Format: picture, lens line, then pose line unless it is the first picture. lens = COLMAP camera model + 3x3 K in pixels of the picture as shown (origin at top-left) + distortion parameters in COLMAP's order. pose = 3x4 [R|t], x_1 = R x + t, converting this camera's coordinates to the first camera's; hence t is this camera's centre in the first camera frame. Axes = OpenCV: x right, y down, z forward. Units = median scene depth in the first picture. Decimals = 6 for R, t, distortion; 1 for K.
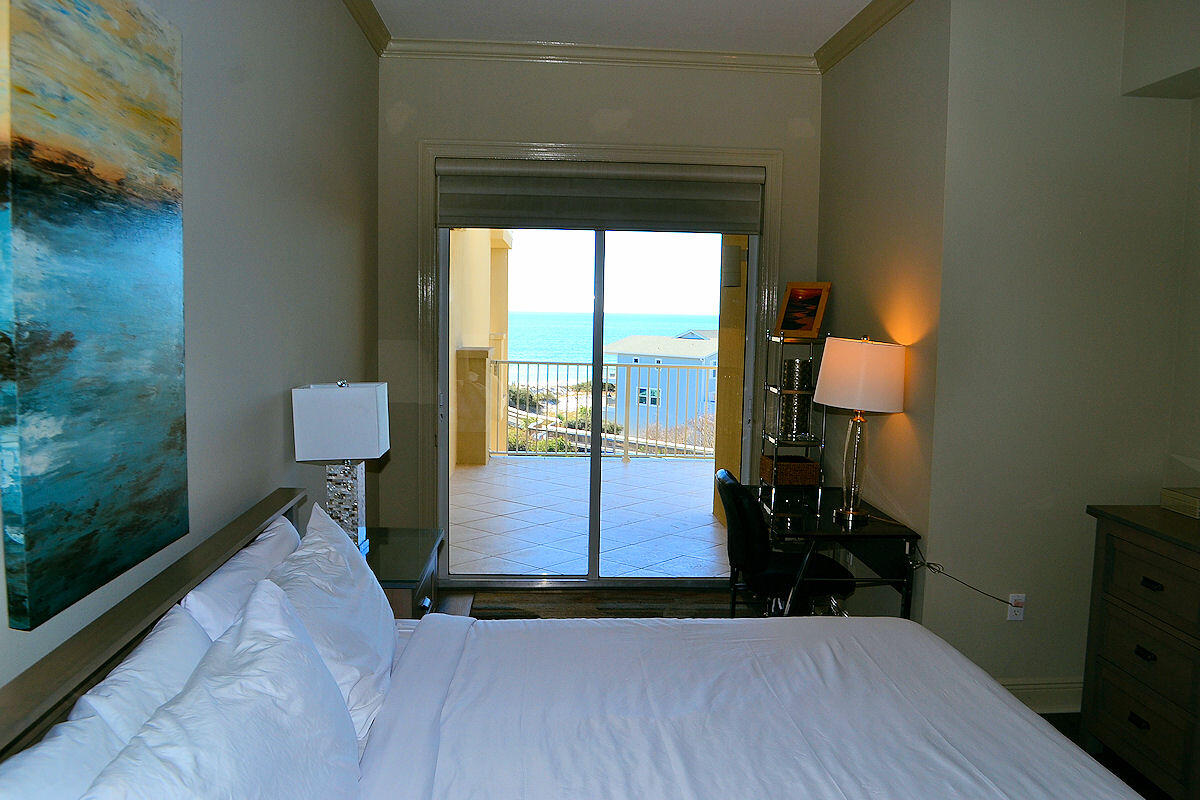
lens RADIAL K [[954.7, 0, 599.3], [0, 954.7, 402.4], [0, 0, 1]] dist [-0.081849, 0.012415]
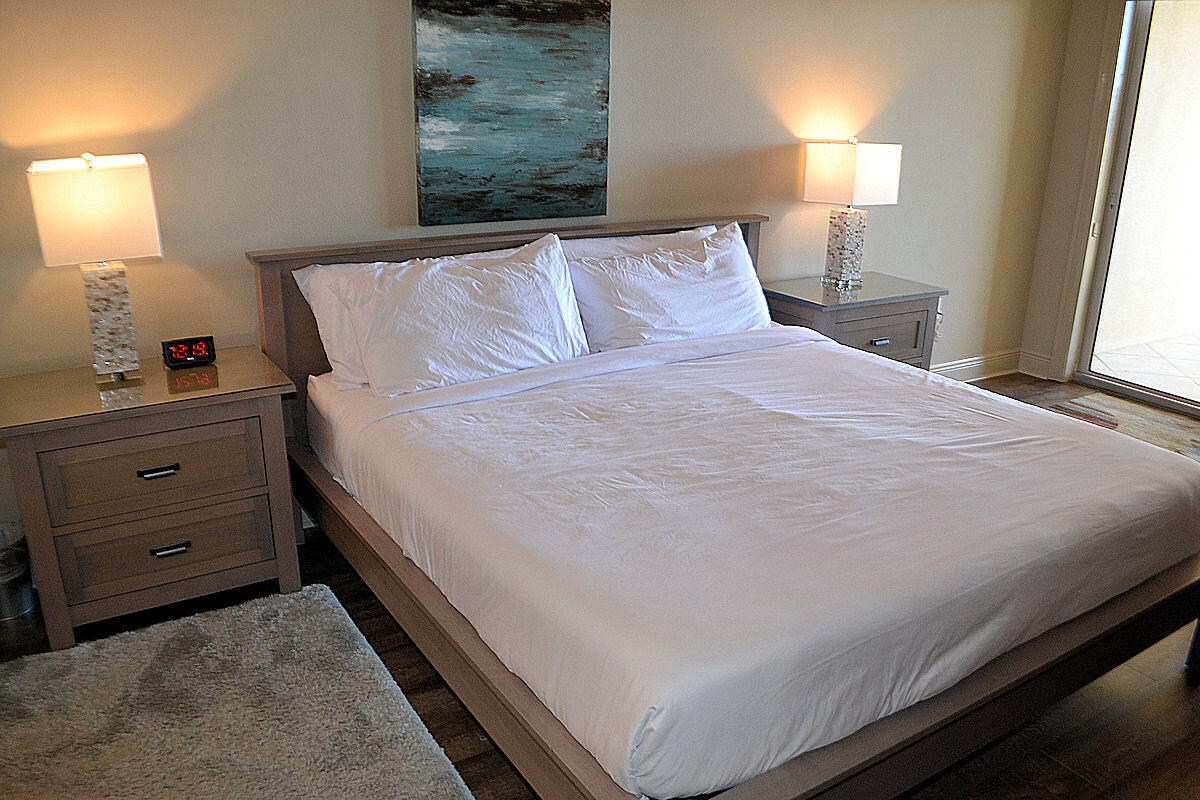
lens RADIAL K [[954.7, 0, 598.4], [0, 954.7, 403.1], [0, 0, 1]] dist [-0.081849, 0.012415]
pose [[0.480776, 0.277960, -0.831621, 1.252778], [-0.097865, 0.959510, 0.264128, 0.026766], [0.871365, -0.045600, 0.488512, 0.271843]]
